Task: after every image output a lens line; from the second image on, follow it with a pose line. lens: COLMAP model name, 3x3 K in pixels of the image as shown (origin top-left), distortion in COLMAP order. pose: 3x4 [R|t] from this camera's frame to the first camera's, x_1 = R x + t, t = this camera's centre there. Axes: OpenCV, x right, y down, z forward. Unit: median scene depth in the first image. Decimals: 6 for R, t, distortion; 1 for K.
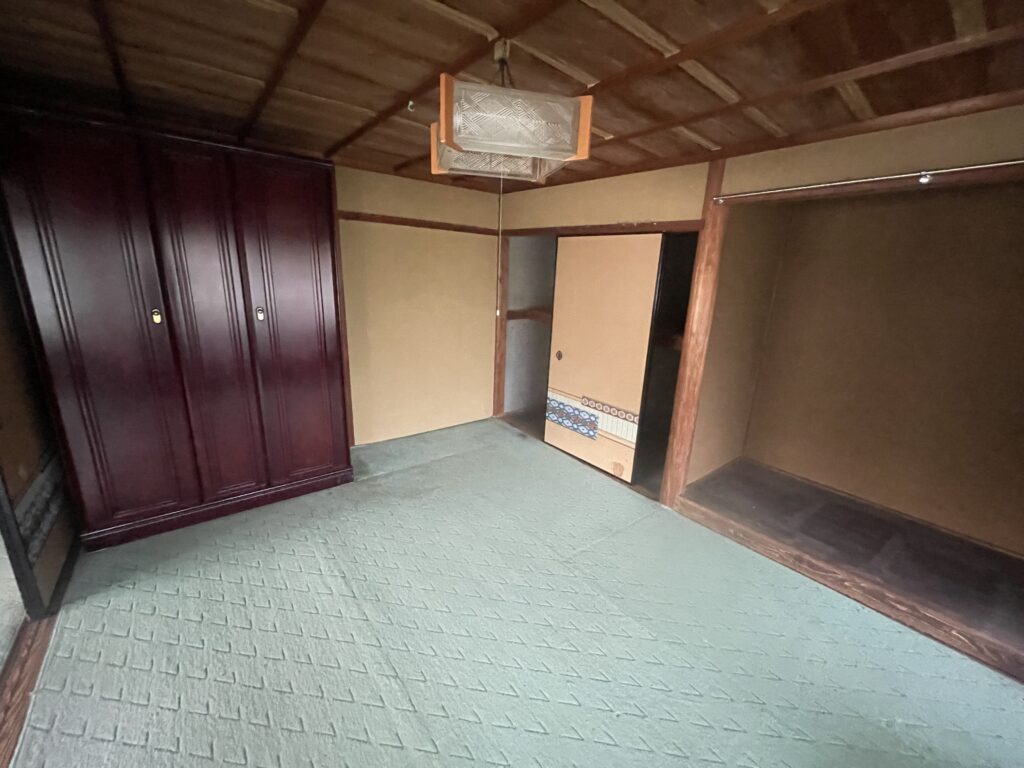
lens RADIAL K [[411.1, 0, 512.0], [0, 411.1, 384.0], [0, 0, 1]] dist [-0.000896, -0.000068]
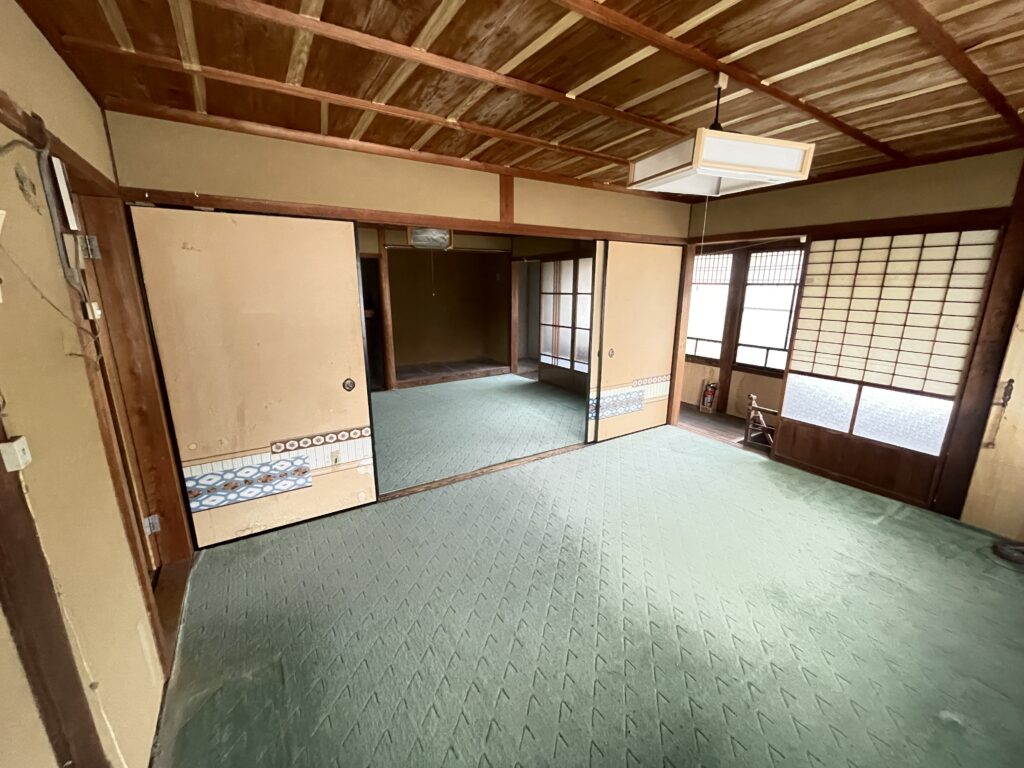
lens RADIAL K [[386.1, 0, 512.3], [0, 386.1, 362.8], [0, 0, 1]] dist [-0.000548, -0.000033]
pose [[0.138217, -0.252630, 0.957640, -0.371203], [0.251850, 0.944101, 0.212709, -0.136678], [-0.957845, 0.211782, 0.194116, 0.457807]]
